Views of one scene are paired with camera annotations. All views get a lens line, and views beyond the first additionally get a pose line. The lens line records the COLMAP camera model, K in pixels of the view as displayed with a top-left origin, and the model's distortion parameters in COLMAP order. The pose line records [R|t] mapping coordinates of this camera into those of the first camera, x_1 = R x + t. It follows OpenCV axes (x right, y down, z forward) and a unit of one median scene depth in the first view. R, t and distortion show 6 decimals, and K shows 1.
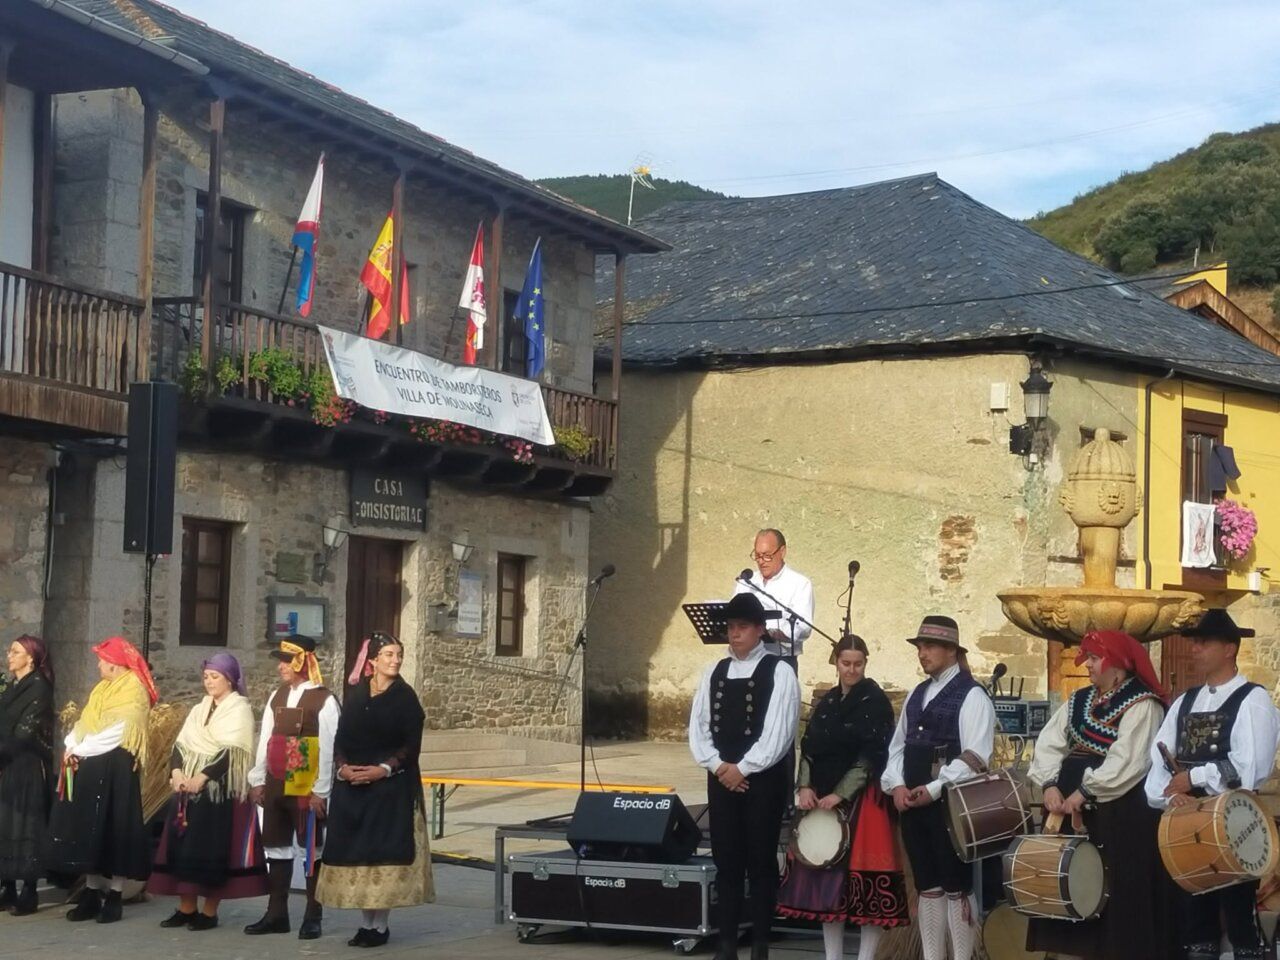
lens RADIAL K [[2039.3, 0, 639.6], [0, 2039.3, 482.5], [0, 0, 1]] dist [0.167939, 0.000000]
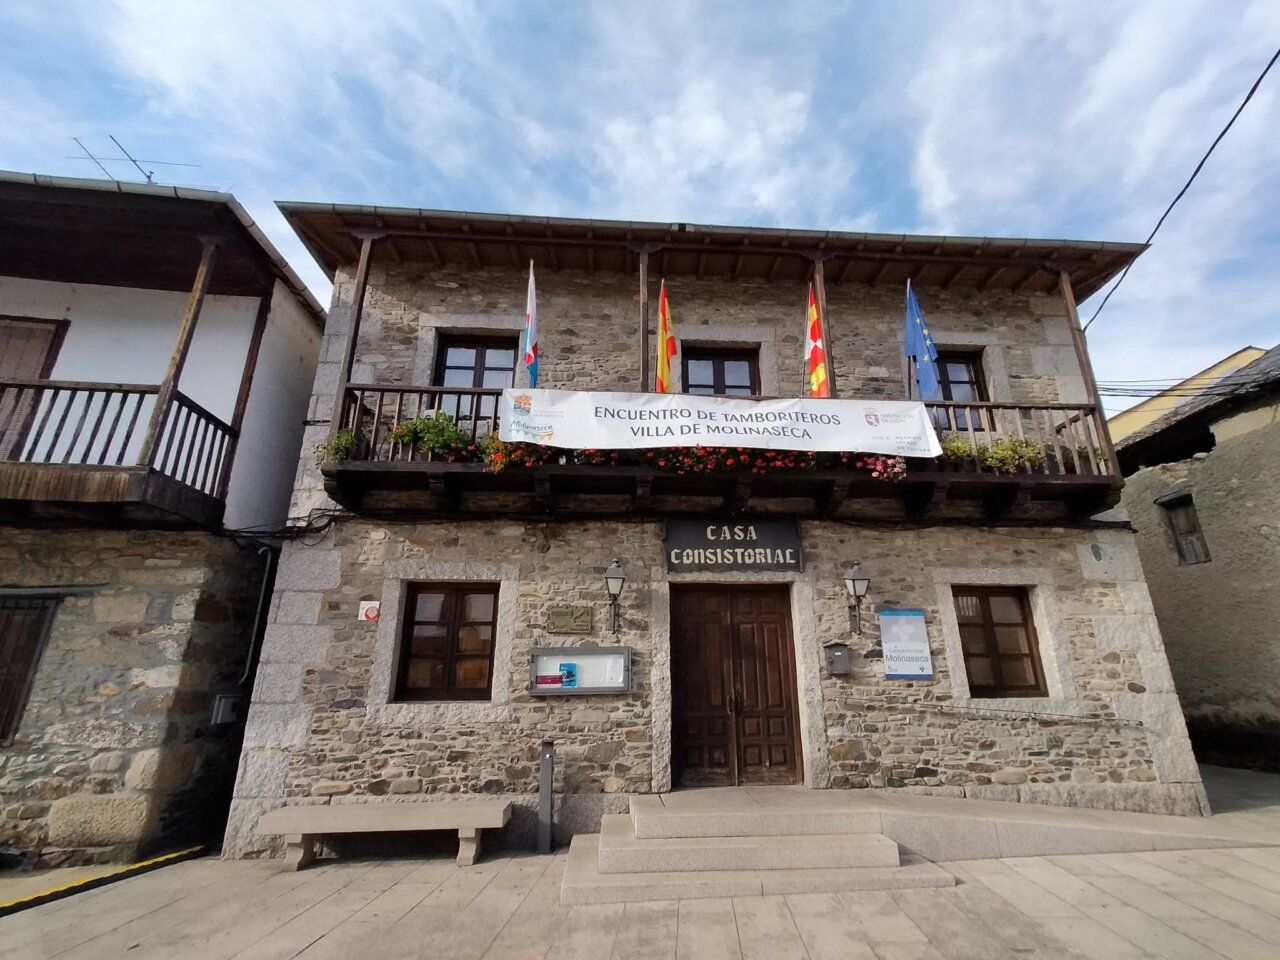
lens RADIAL K [[590.1, 0, 644.4], [0, 590.1, 482.0], [0, 0, 1]] dist [-0.000804, 0.001973]
pose [[0.508186, -0.302946, -0.806207, 0.104614], [0.095222, 0.950118, -0.297001, 0.062296], [0.855967, 0.074163, 0.511684, 0.796656]]
